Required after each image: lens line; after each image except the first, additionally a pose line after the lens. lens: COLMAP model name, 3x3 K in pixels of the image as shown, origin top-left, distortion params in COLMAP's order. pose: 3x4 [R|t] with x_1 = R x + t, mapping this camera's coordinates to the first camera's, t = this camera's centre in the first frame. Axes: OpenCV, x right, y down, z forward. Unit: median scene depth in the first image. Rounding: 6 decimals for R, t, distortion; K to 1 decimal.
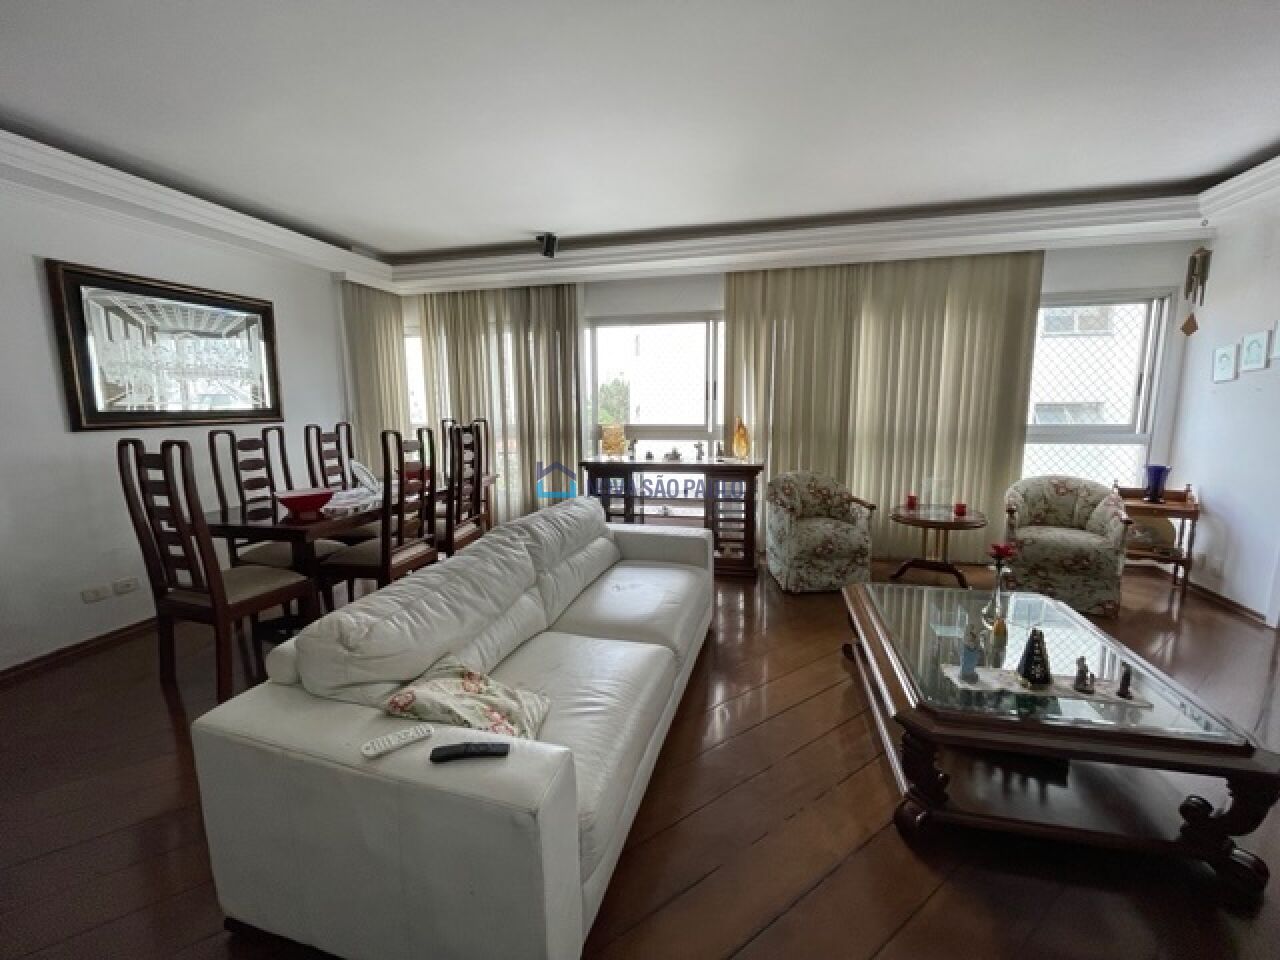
lens RADIAL K [[515.1, 0, 640.0], [0, 515.1, 480.0], [0, 0, 1]] dist [-0.000201, 0.000075]
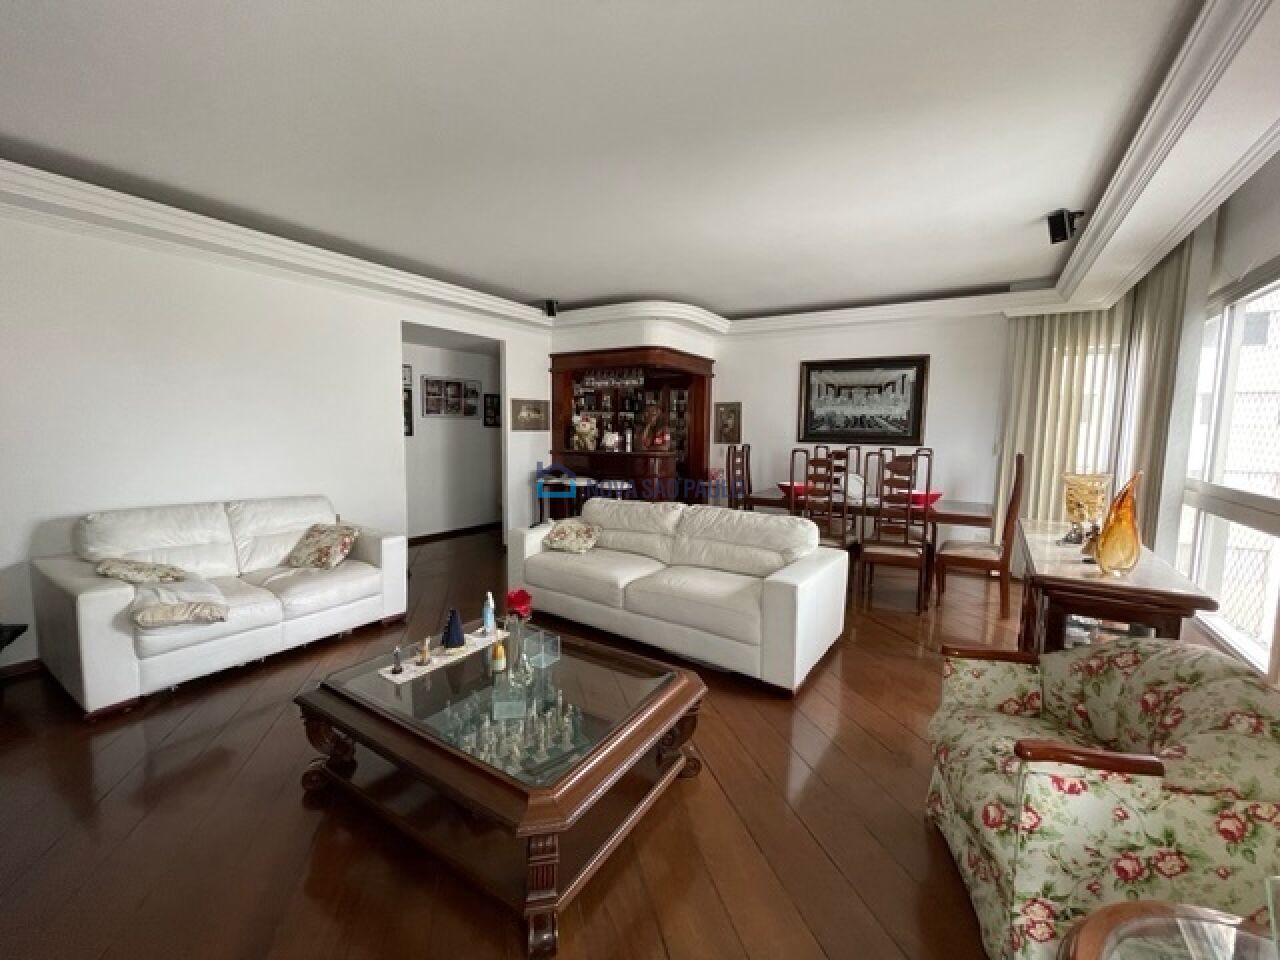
lens RADIAL K [[515.1, 0, 640.0], [0, 515.1, 480.0], [0, 0, 1]] dist [-0.000201, 0.000075]
pose [[-0.324664, 0.100534, -0.940471, 0.583446], [-0.160128, 0.974139, 0.159411, -0.096748], [0.932176, 0.202351, -0.300169, 0.587565]]
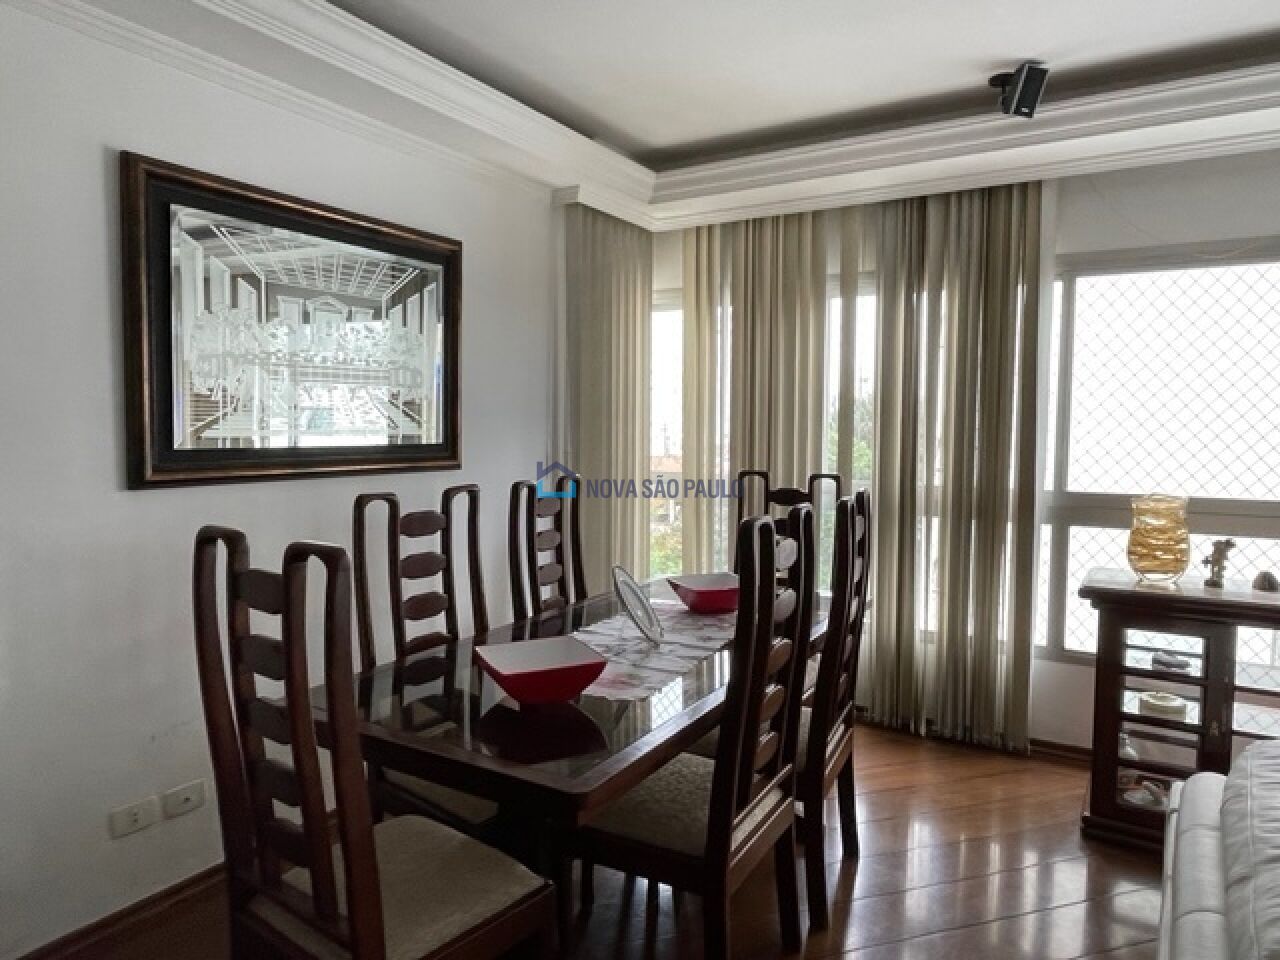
lens RADIAL K [[815.1, 0, 640.0], [0, 815.1, 480.0], [0, 0, 1]] dist [0.001434, -0.001065]
pose [[0.955283, 0.038544, -0.293171, -0.222039], [-0.062199, 0.995478, -0.071797, -0.042951], [0.289078, 0.086821, 0.953360, 0.217585]]
